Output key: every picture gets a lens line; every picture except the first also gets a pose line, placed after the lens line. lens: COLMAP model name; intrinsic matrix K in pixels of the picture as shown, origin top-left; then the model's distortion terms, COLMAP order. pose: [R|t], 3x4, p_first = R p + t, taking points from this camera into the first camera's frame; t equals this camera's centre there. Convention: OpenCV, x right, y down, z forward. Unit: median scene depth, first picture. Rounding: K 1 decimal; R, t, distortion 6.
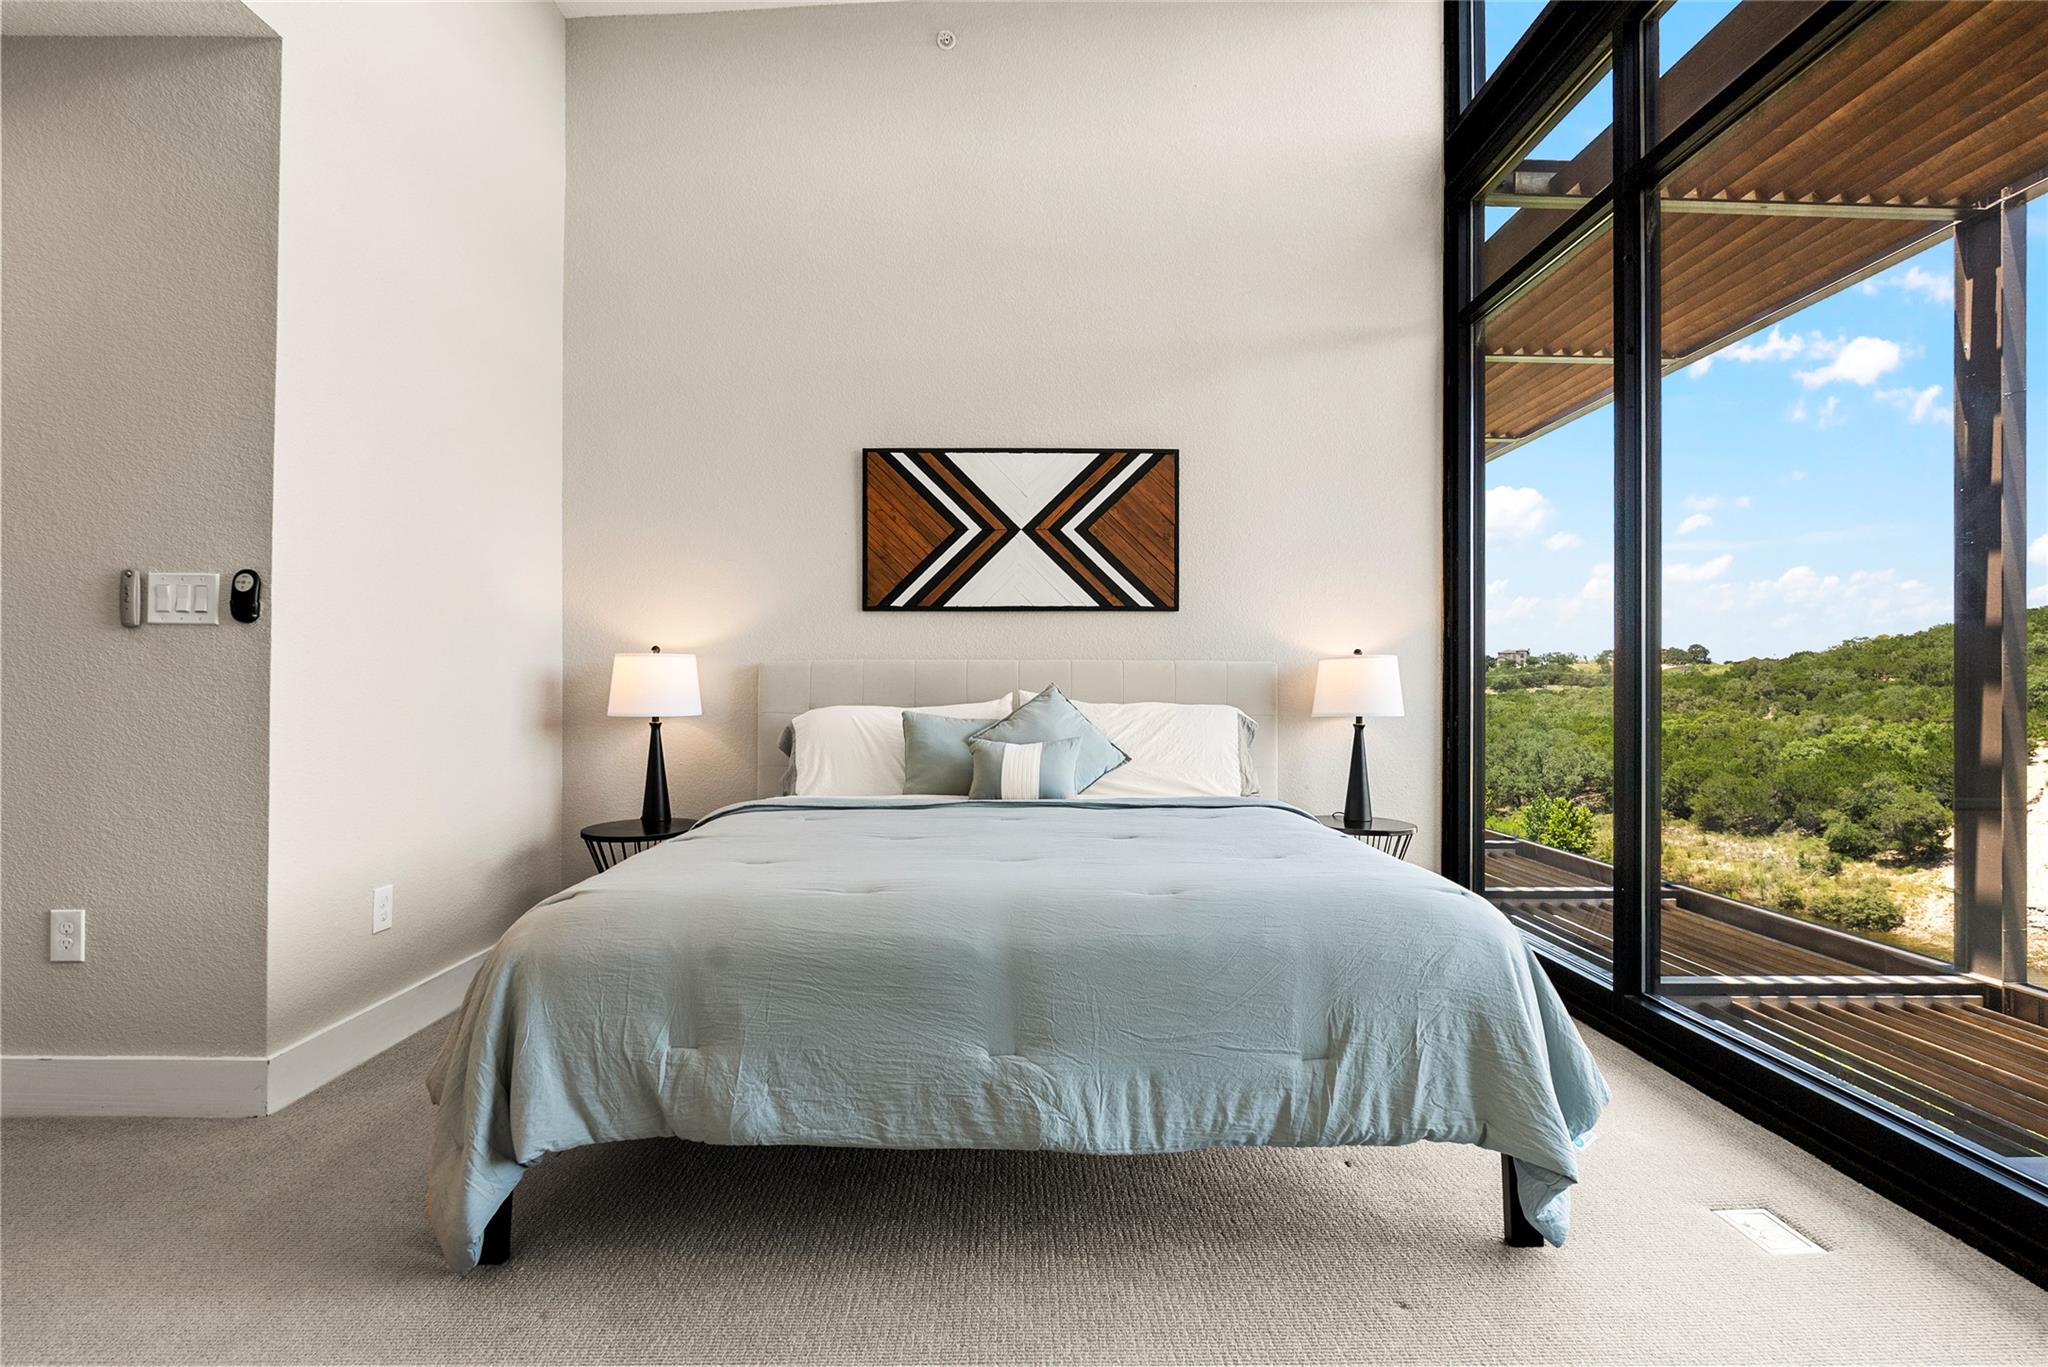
lens RADIAL K [[971.2, 0, 1032.3], [0, 971.2, 685.1], [0, 0, 1]] dist [-0.002875, 0.000907]
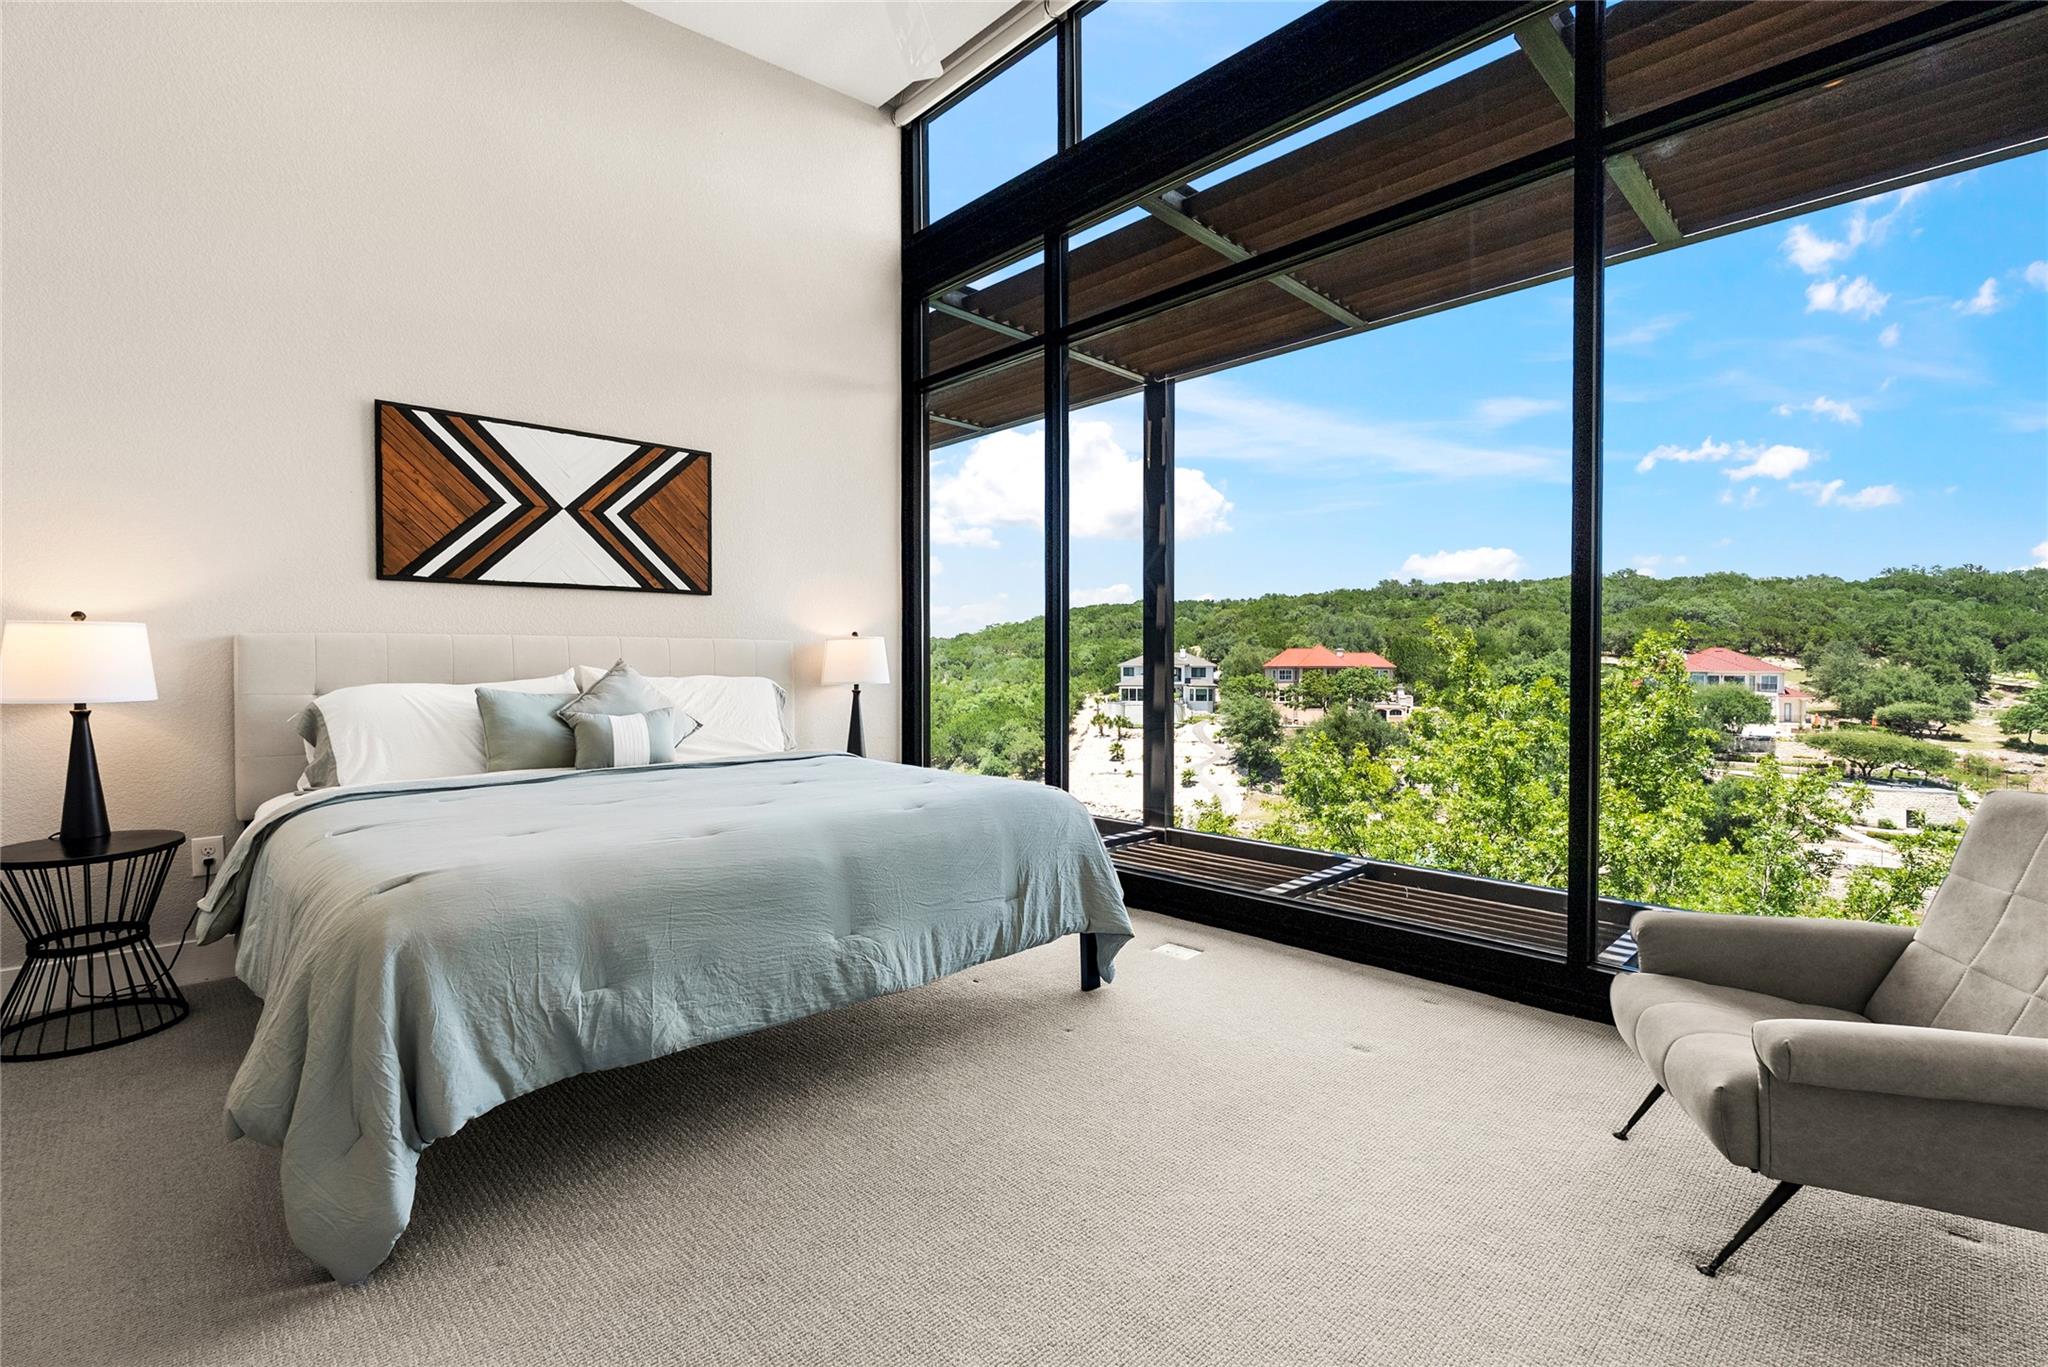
lens RADIAL K [[931.2, 0, 1021.6], [0, 931.2, 679.6], [0, 0, 1]] dist [-0.001043, -0.000218]
pose [[0.730276, -0.016525, 0.682952, -0.357286], [0.000556, 0.999721, 0.023596, -0.003122], [-0.683152, -0.016852, 0.730082, -0.052584]]
